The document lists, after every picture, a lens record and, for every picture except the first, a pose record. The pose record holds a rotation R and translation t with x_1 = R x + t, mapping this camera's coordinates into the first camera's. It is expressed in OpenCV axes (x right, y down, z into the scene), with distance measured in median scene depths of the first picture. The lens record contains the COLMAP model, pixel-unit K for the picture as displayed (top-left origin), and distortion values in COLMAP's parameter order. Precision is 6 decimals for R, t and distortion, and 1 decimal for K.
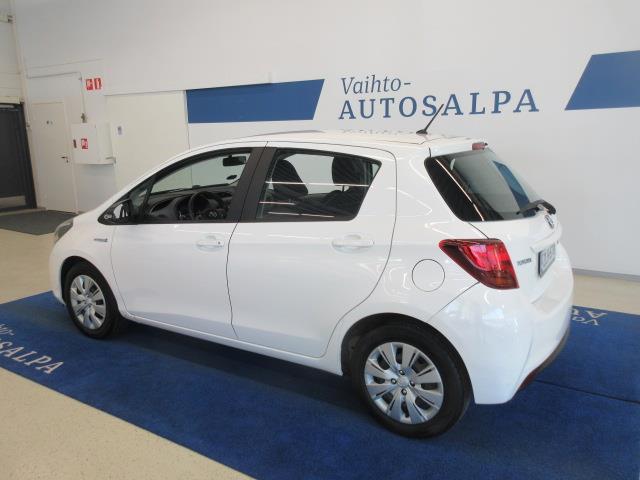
lens RADIAL K [[512.3, 0, 320.0], [0, 512.3, 240.0], [0, 0, 1]] dist [0.047843, -0.016607]
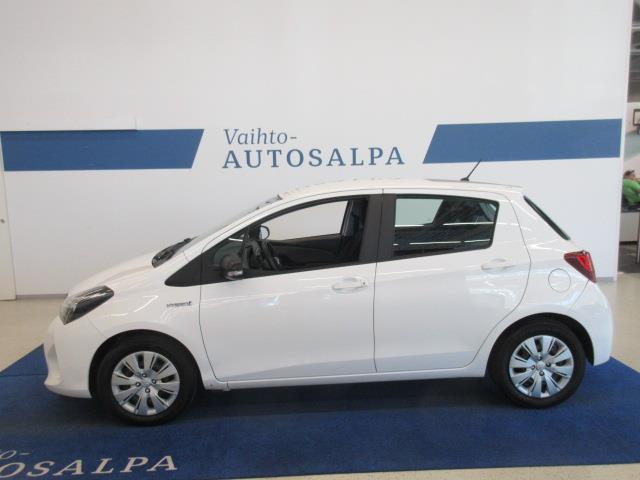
lens RADIAL K [[512.3, 0, 320.0], [0, 512.3, 240.0], [0, 0, 1]] dist [0.047843, -0.016607]
pose [[0.816383, -0.074757, 0.572651, -0.466156], [0.126189, 0.990717, -0.050565, -0.021871], [-0.563555, 0.113543, 0.818238, 0.088058]]
